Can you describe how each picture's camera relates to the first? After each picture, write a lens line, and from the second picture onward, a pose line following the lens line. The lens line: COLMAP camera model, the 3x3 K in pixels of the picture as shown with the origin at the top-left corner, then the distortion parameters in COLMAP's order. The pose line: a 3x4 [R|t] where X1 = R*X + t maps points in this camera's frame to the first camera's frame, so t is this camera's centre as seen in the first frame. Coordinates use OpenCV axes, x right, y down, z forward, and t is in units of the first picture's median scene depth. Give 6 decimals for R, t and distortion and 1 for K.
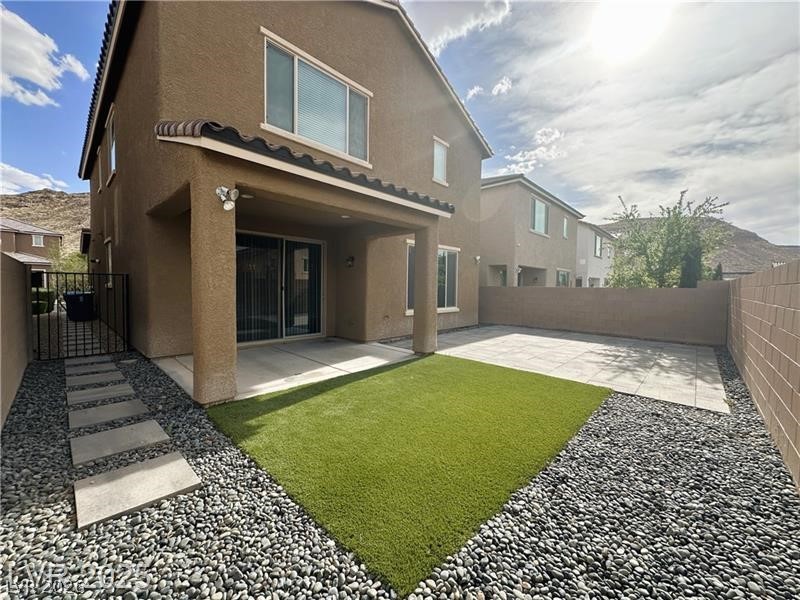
lens RADIAL K [[317.1, 0, 402.7], [0, 317.1, 297.8], [0, 0, 1]] dist [0.000138, -0.000062]
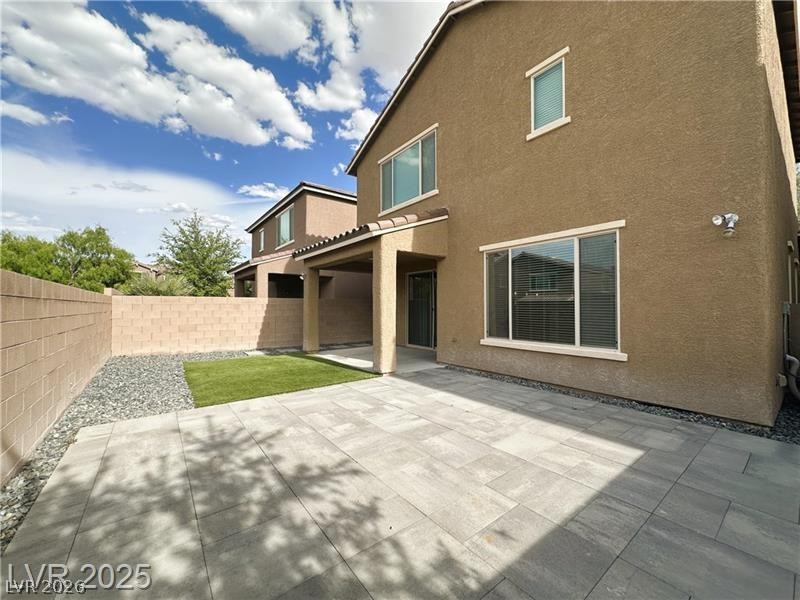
lens RADIAL K [[317.1, 0, 402.0], [0, 317.1, 301.7], [0, 0, 1]] dist [0.000138, -0.000062]
pose [[-0.163894, -0.034449, -0.985876, 0.943132], [-0.040189, 0.998794, -0.028219, -0.020333], [0.985659, 0.034997, -0.165081, 1.084504]]
